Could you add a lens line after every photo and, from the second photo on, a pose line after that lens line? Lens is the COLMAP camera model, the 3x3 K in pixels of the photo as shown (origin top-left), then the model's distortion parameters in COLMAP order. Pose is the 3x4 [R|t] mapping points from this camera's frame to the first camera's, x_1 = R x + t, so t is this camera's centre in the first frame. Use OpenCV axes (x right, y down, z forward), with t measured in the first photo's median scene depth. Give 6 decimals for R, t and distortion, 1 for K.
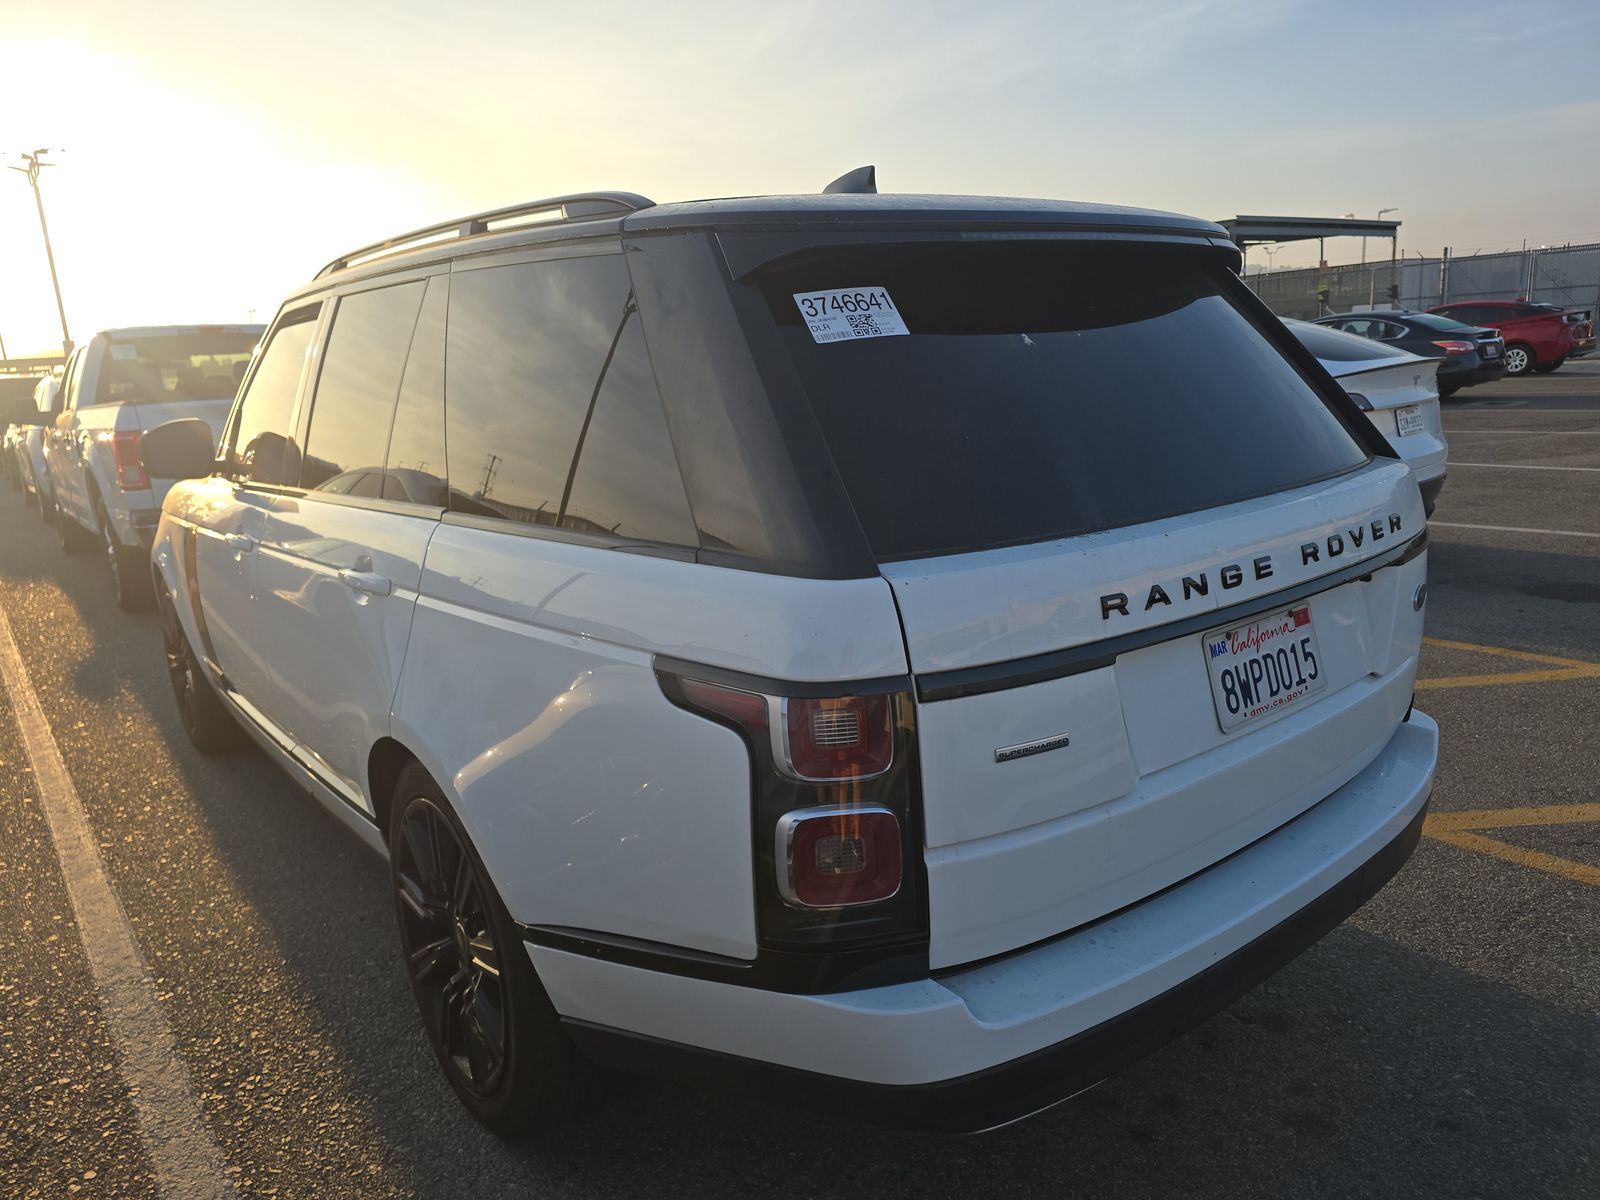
lens RADIAL K [[1073.6, 0, 792.4], [0, 1073.6, 609.5], [0, 0, 1]] dist [0.030658, -0.024502]
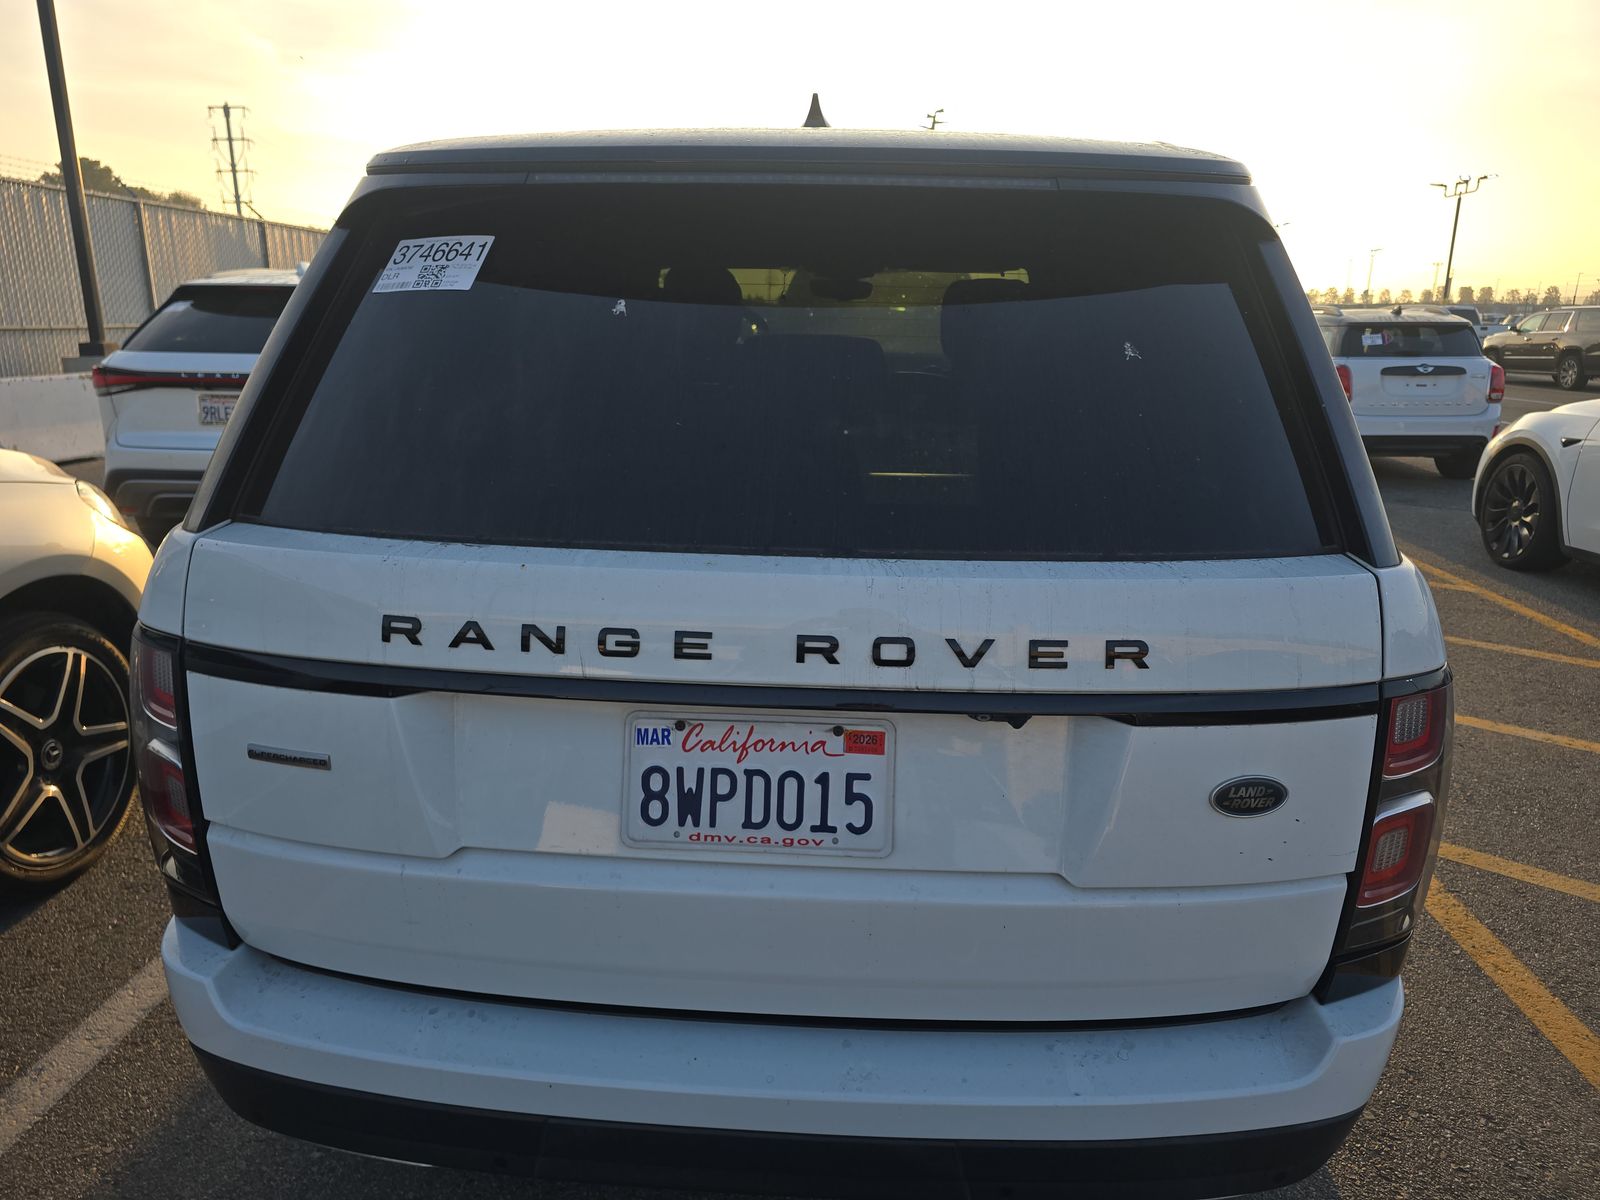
lens RADIAL K [[1073.6, 0, 798.6], [0, 1073.6, 601.1], [0, 0, 1]] dist [0.030658, -0.024502]
pose [[0.750550, 0.235473, -0.617436, 0.925924], [-0.208248, 0.971031, 0.117180, -0.166277], [0.627142, 0.040630, 0.777844, 0.484503]]
